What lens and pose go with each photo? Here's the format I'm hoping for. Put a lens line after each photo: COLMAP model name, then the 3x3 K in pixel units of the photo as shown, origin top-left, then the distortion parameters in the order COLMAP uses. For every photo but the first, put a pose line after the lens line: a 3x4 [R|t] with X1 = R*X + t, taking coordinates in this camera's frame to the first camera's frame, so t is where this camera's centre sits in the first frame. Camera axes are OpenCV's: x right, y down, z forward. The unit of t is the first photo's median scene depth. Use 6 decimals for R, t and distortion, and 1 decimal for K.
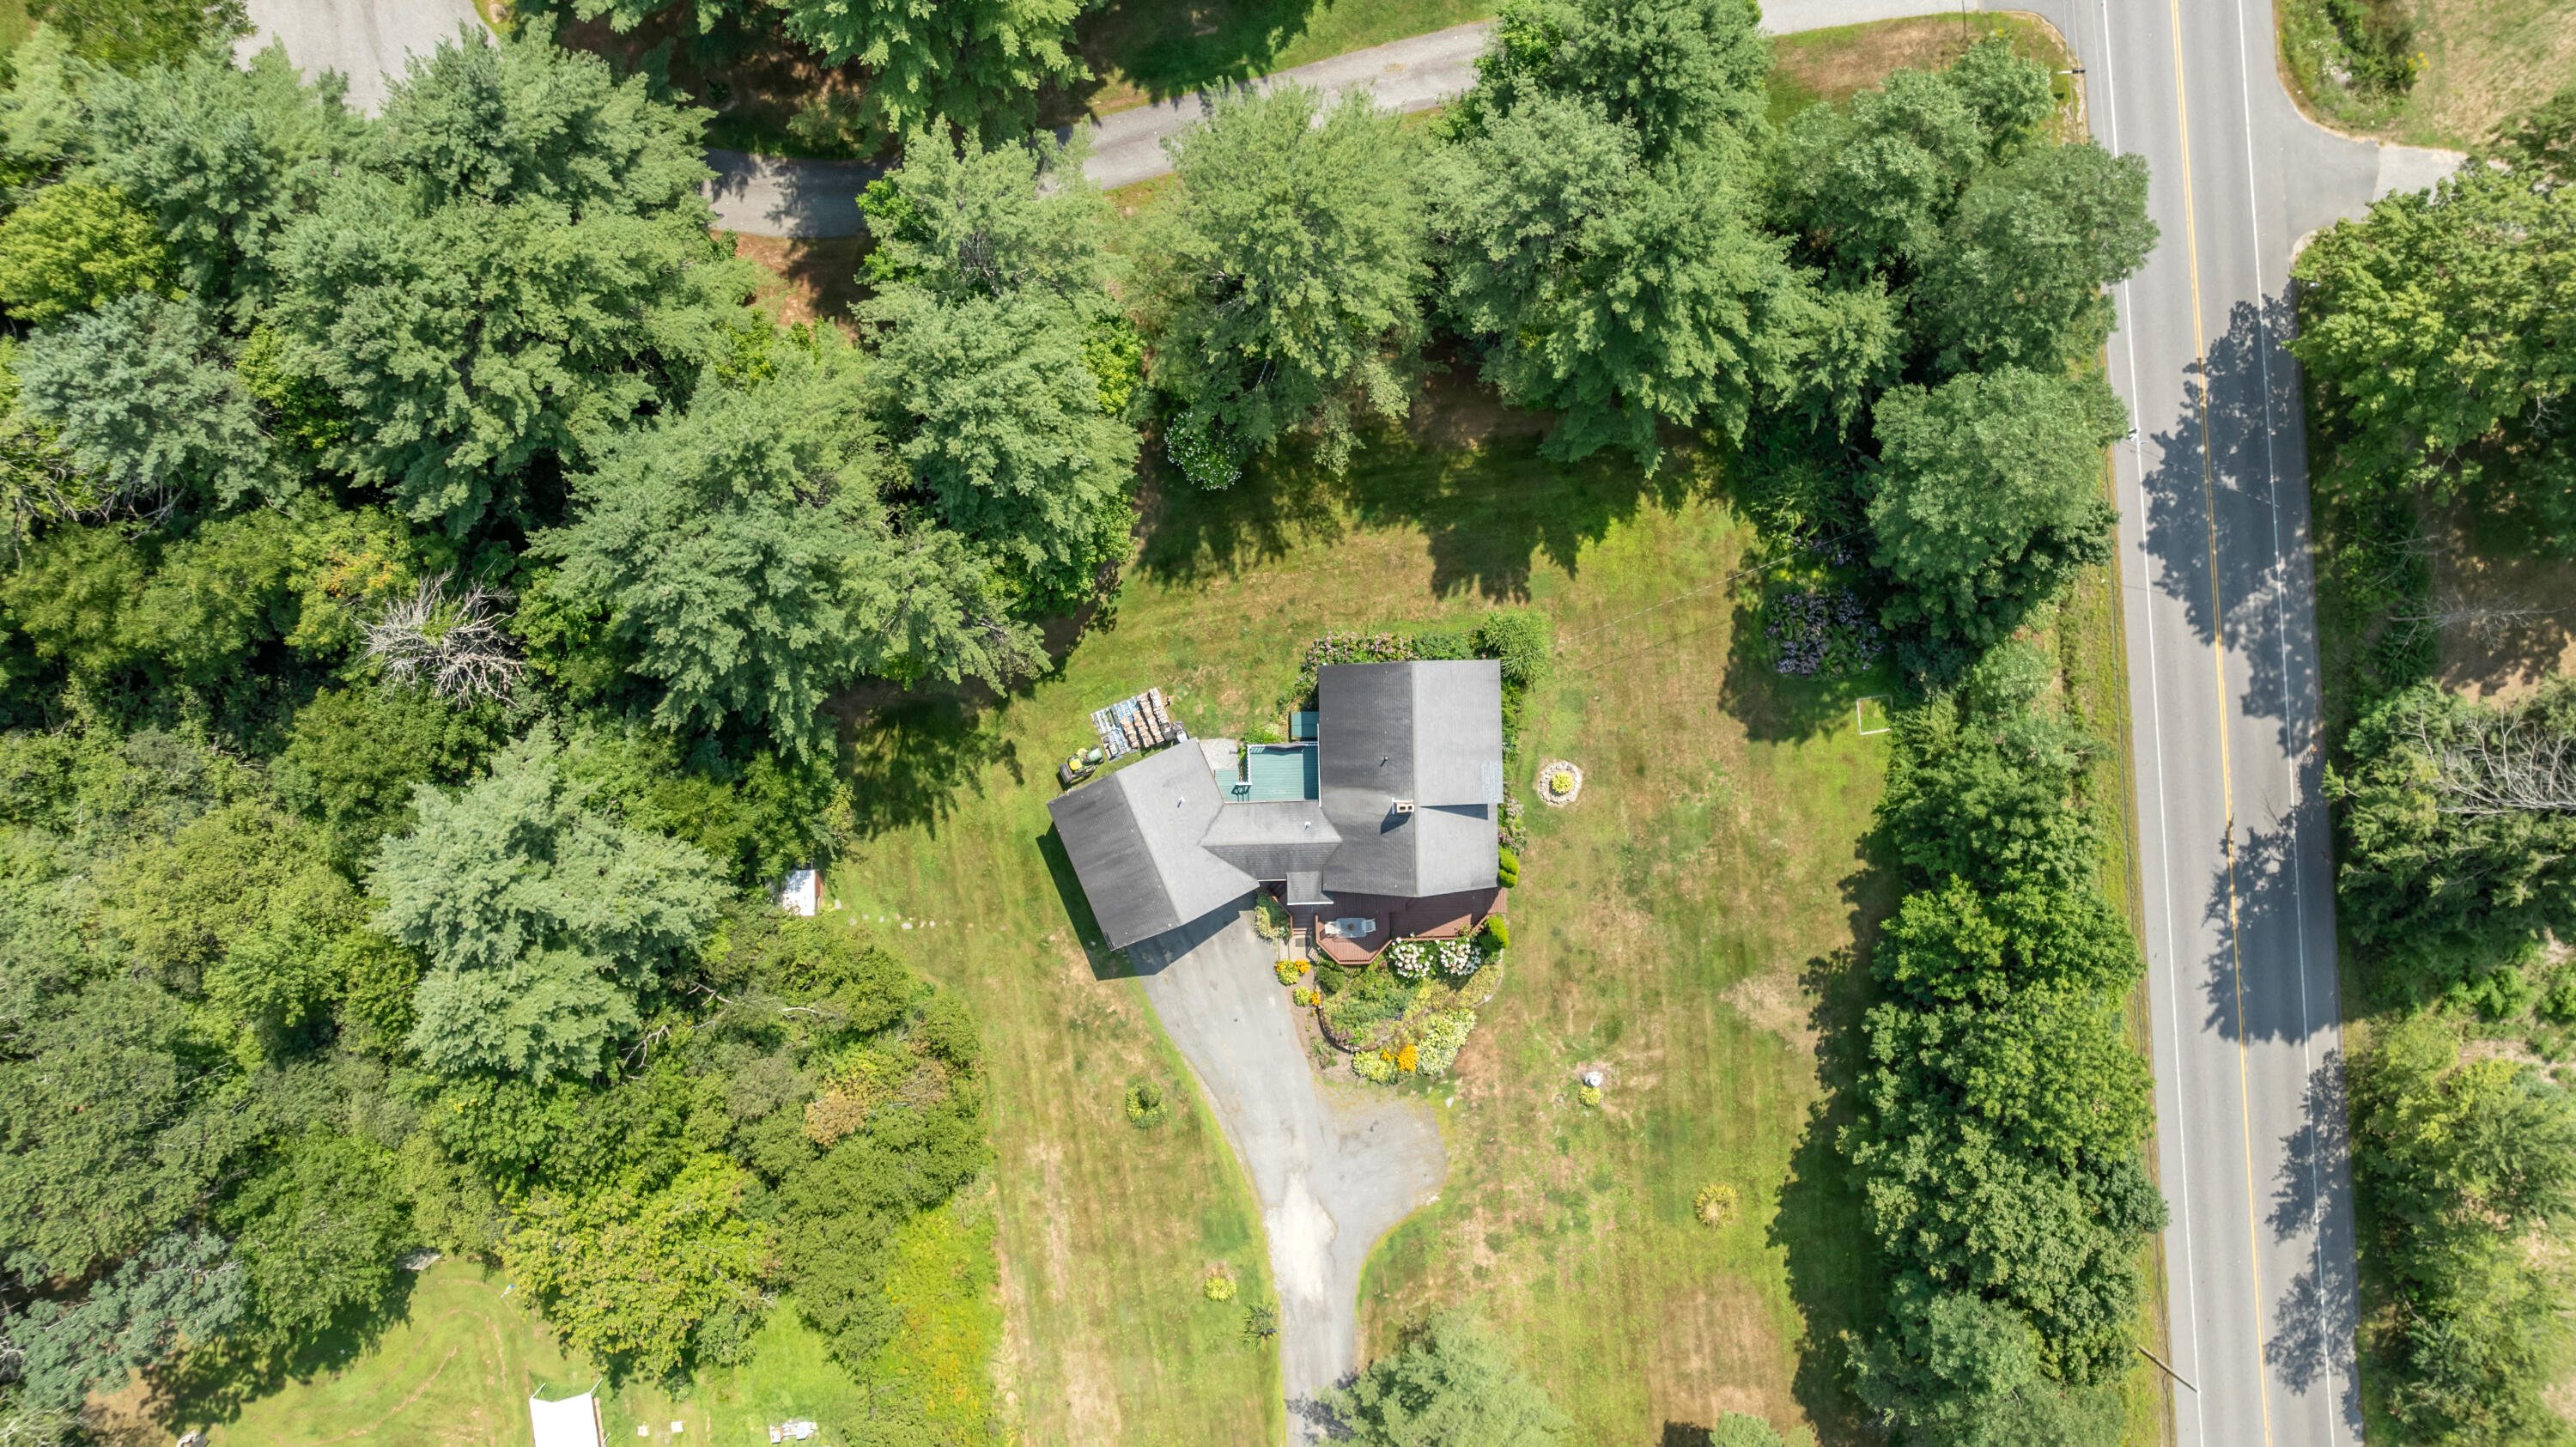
lens RADIAL K [[1836.7, 0, 1288.0], [0, 1836.7, 723.5], [0, 0, 1]] dist [-0.010662, 0.002669]
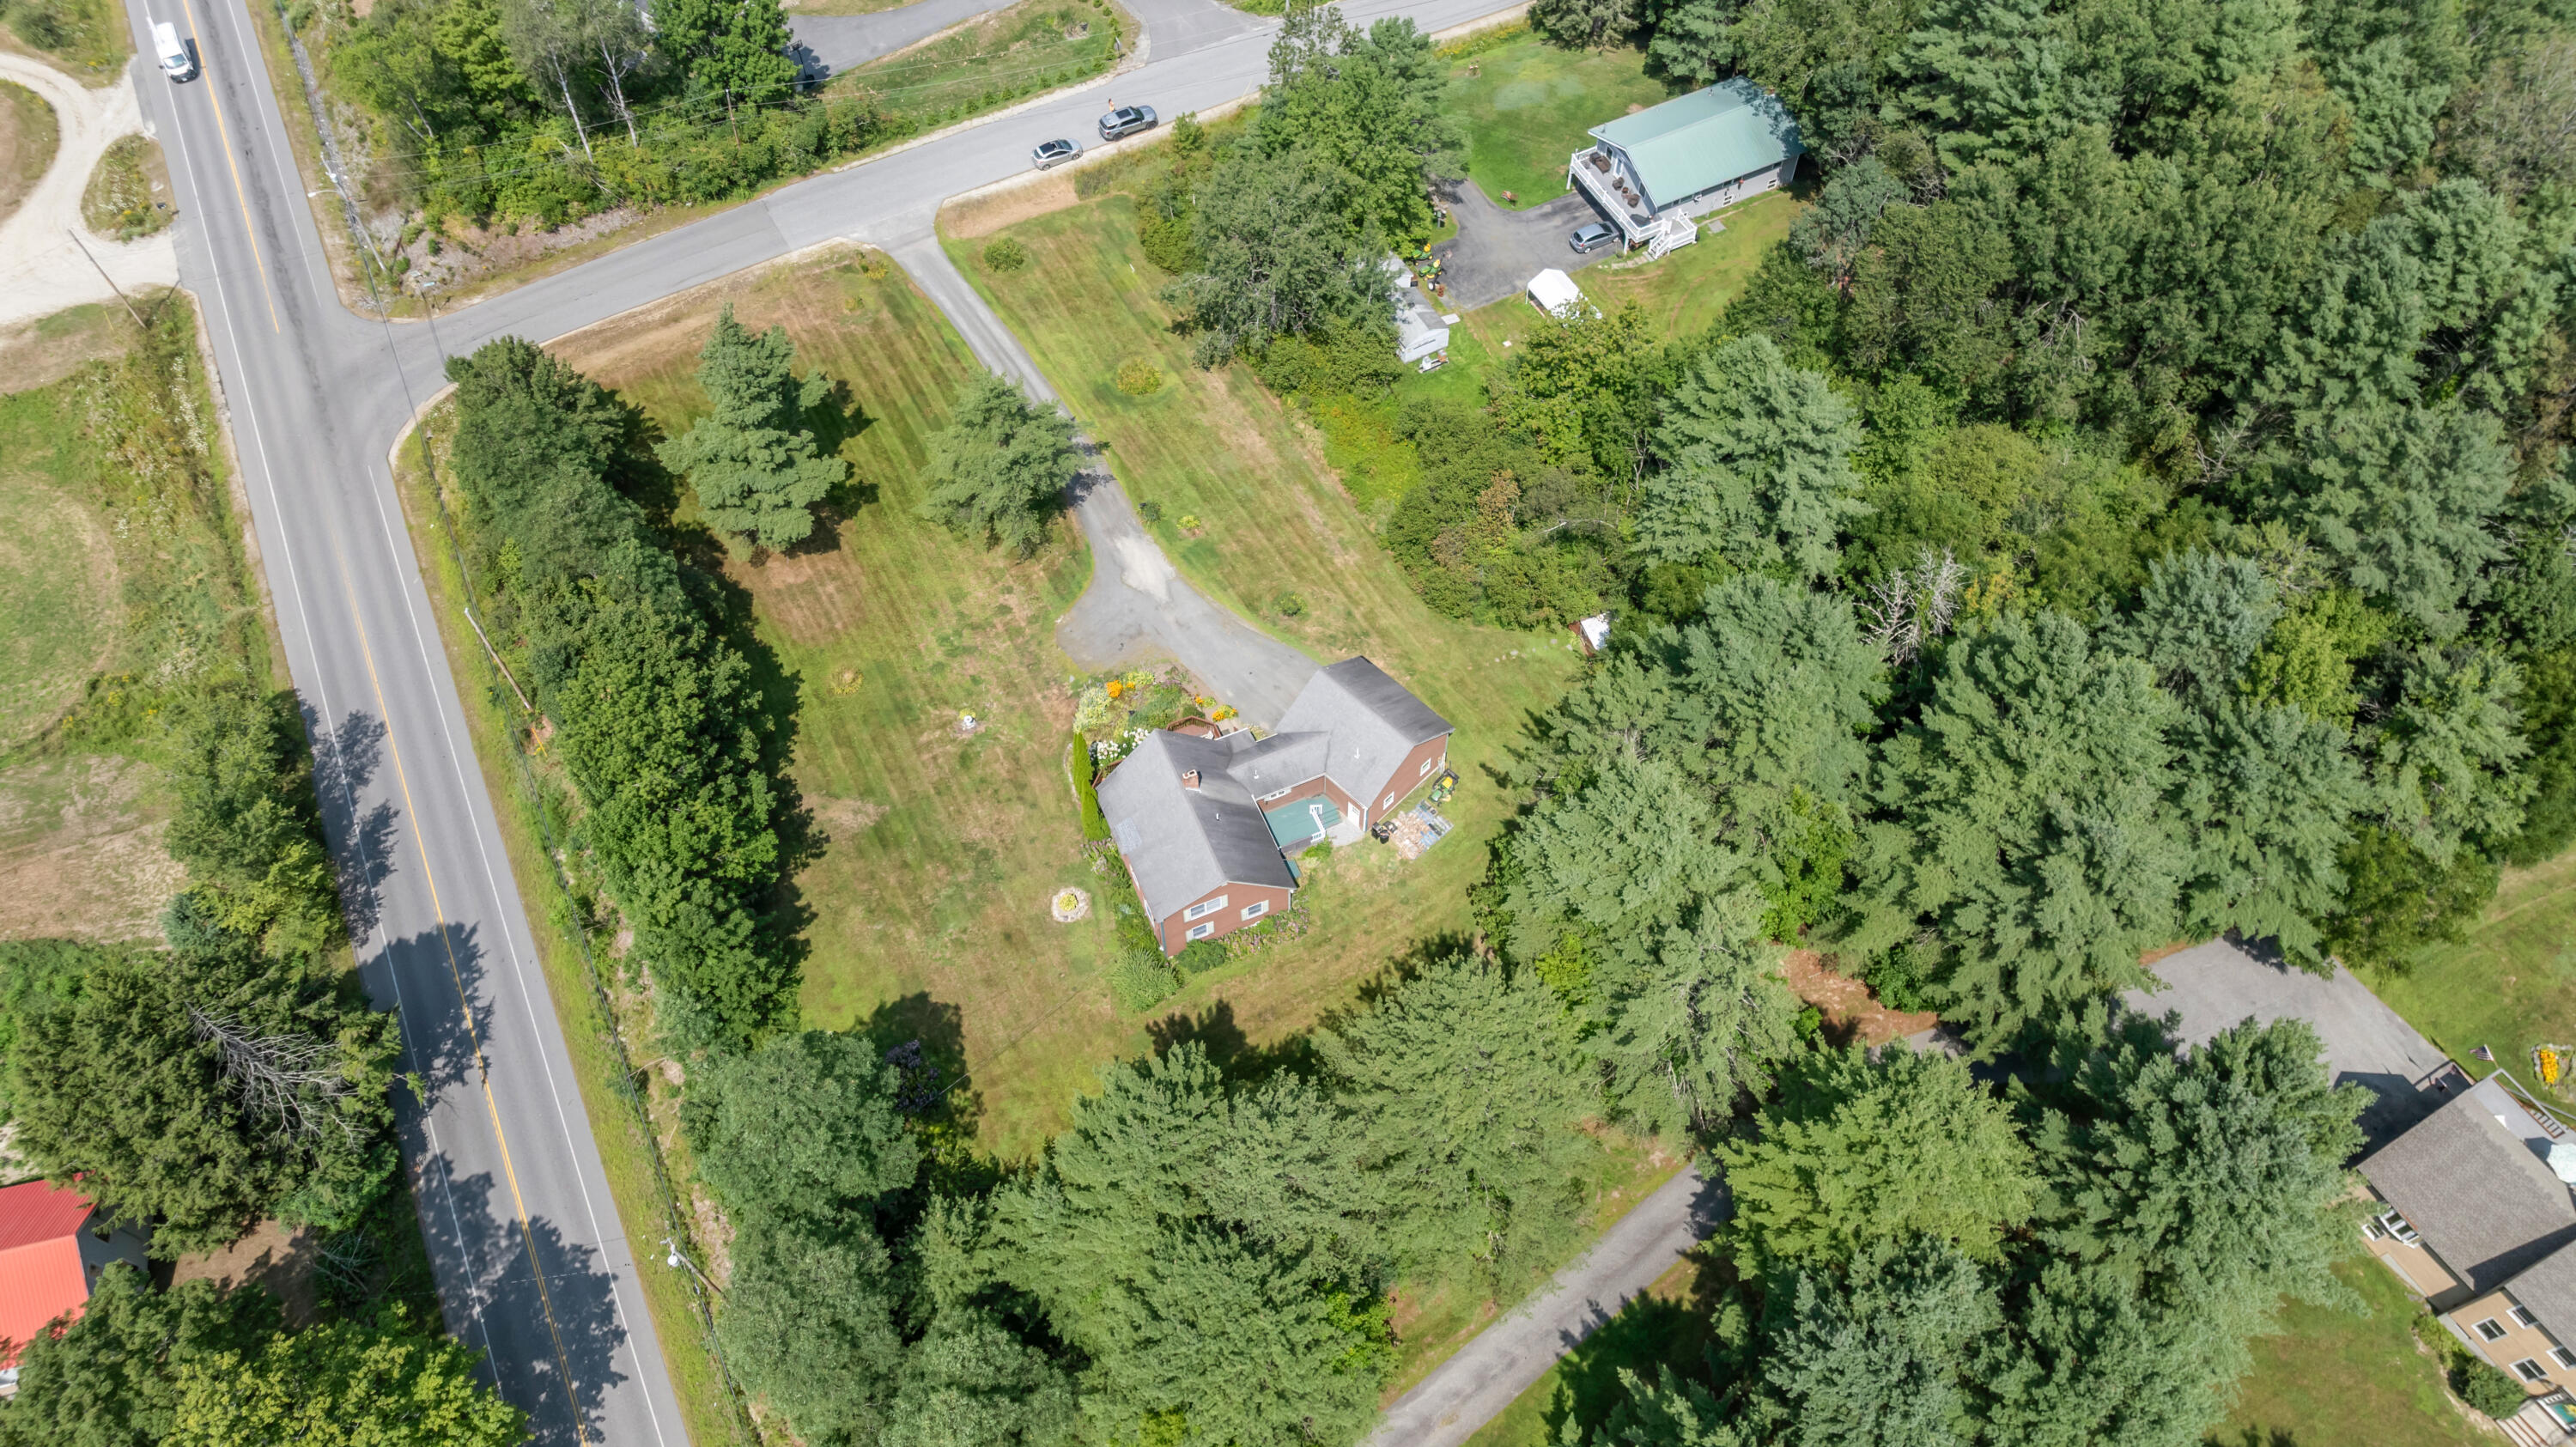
lens RADIAL K [[1836.7, 0, 1288.0], [0, 1836.7, 723.5], [0, 0, 1]] dist [-0.010662, 0.002669]
pose [[-0.926496, 0.310861, -0.212064, 0.231394], [-0.376141, -0.781678, 0.497491, -0.515573], [-0.011115, 0.540690, 0.841149, -0.060805]]
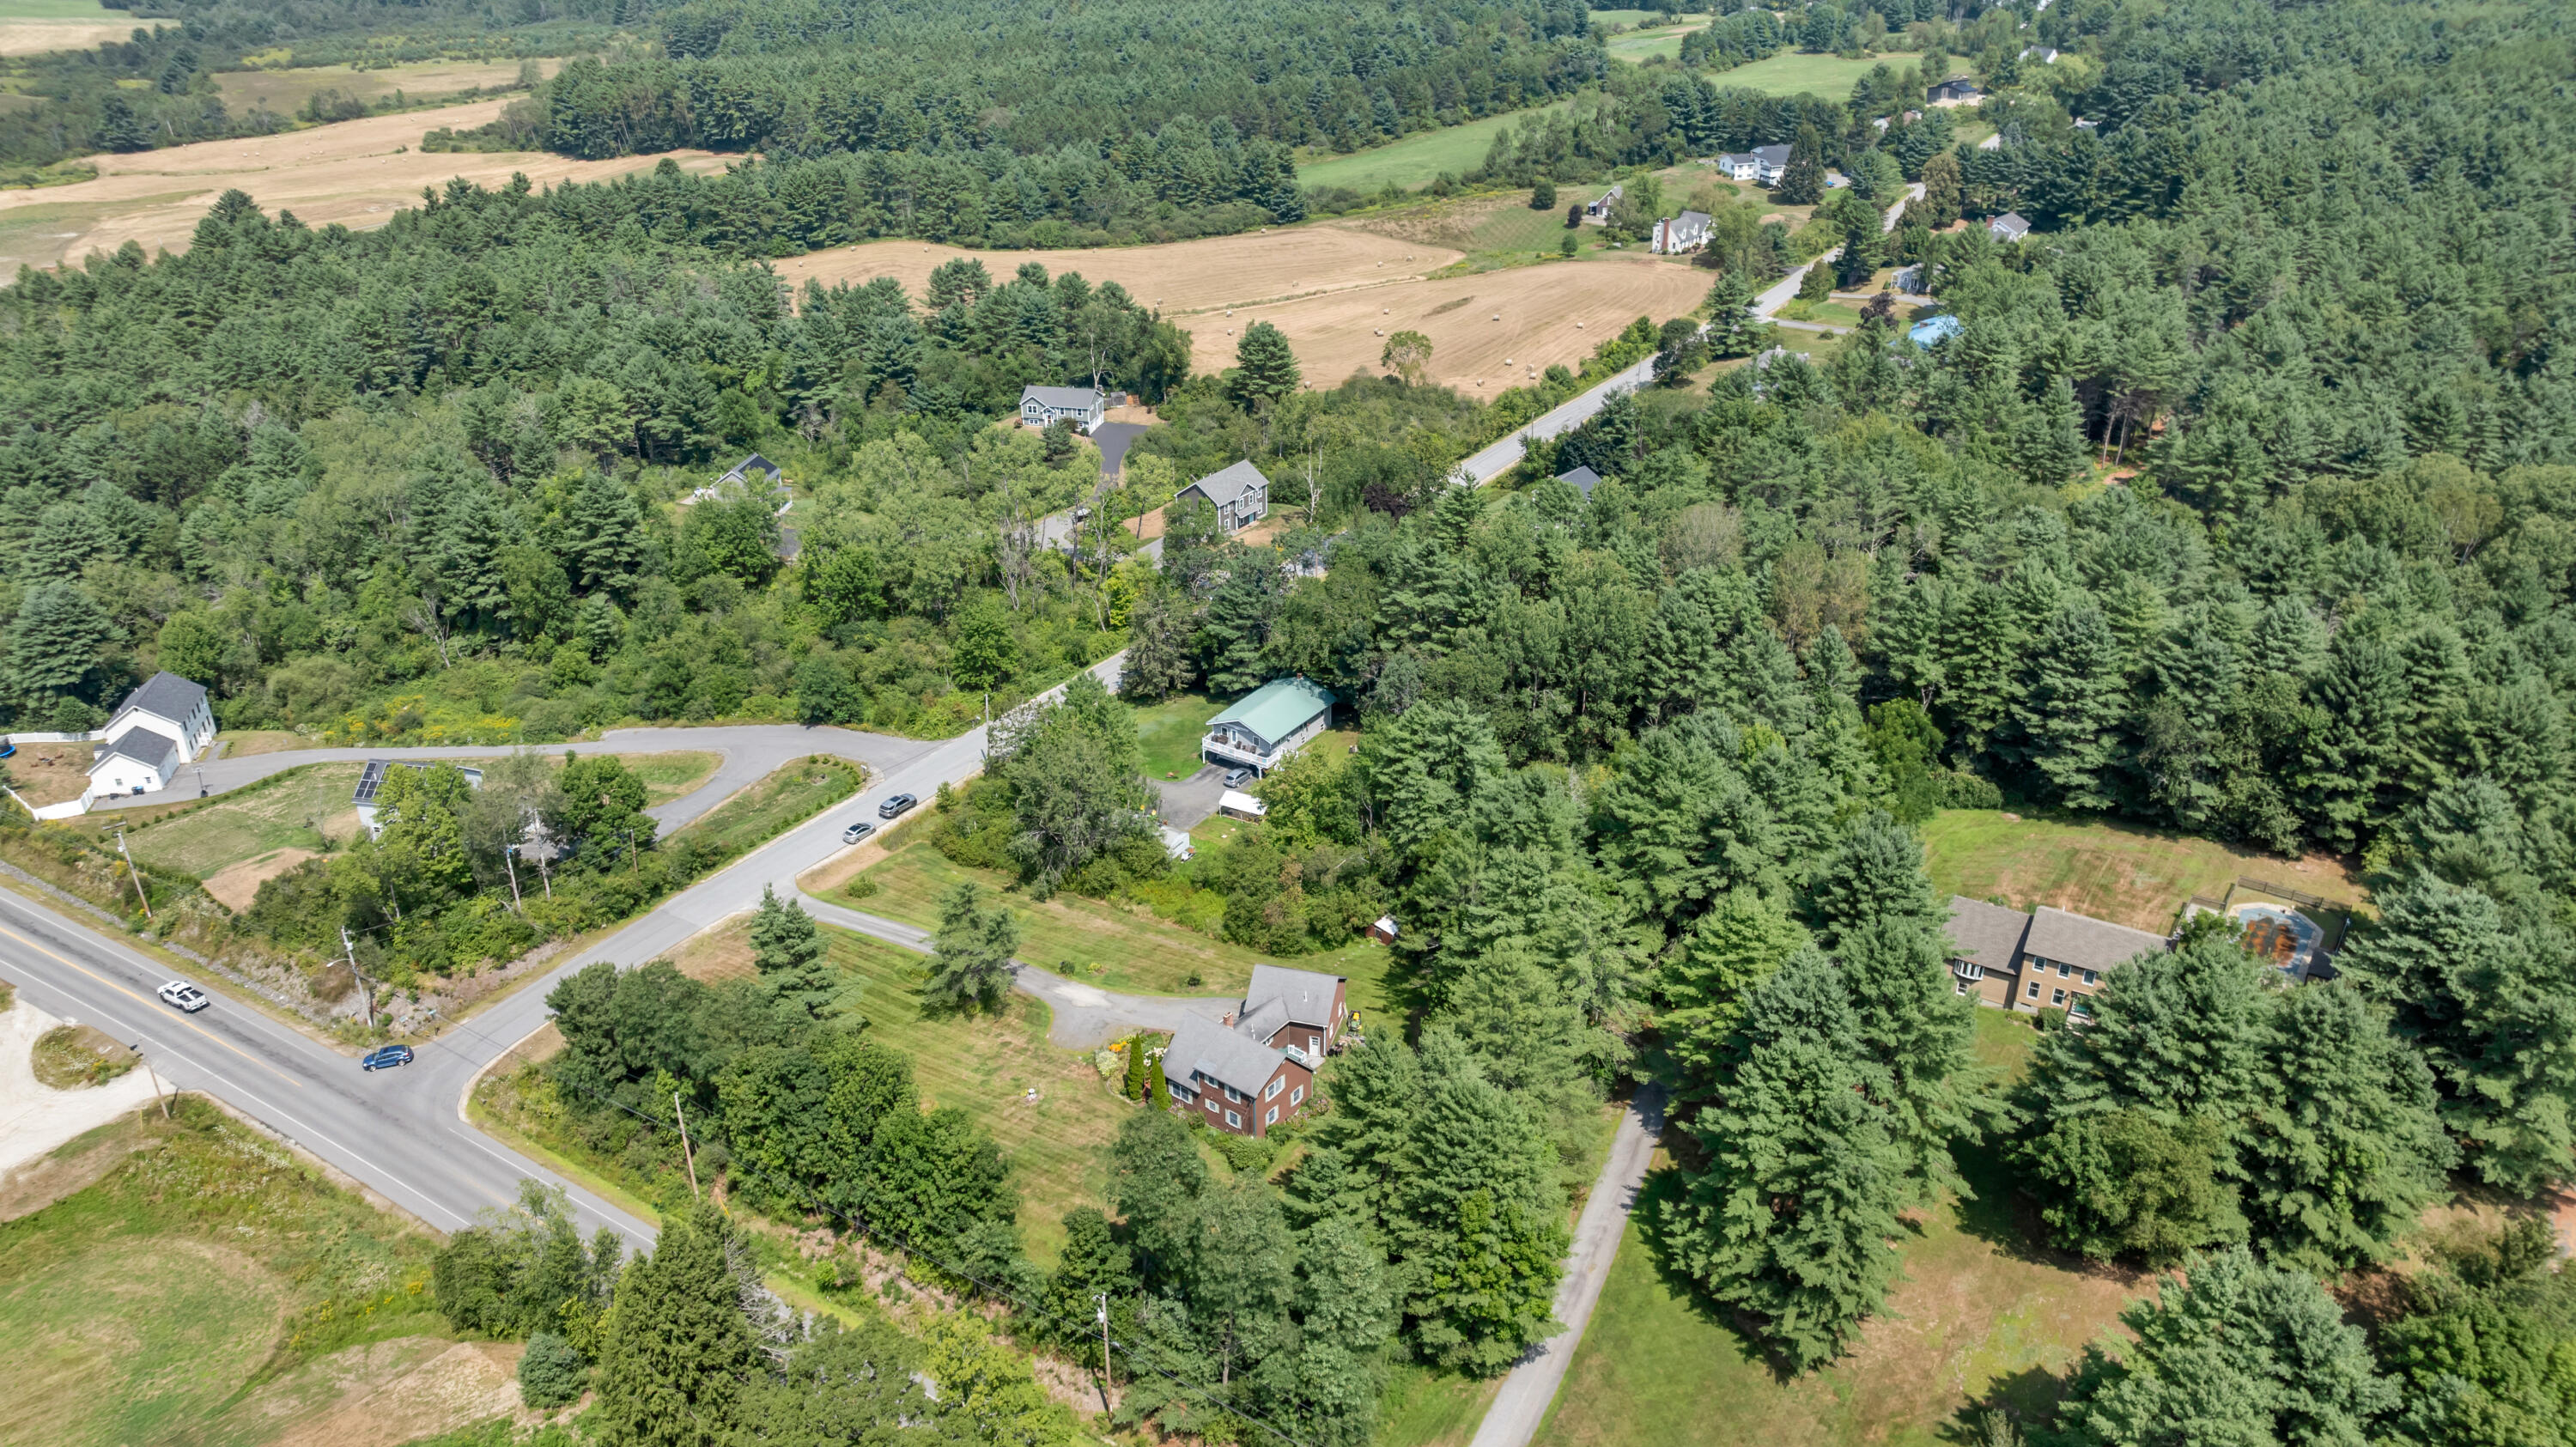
lens RADIAL K [[1836.7, 0, 1288.0], [0, 1836.7, 723.5], [0, 0, 1]] dist [-0.010662, 0.002669]
pose [[-0.627990, 0.336261, -0.701824, 1.117762], [-0.778166, -0.282091, 0.561144, -0.872670], [-0.009287, 0.898528, 0.438817, -0.082065]]
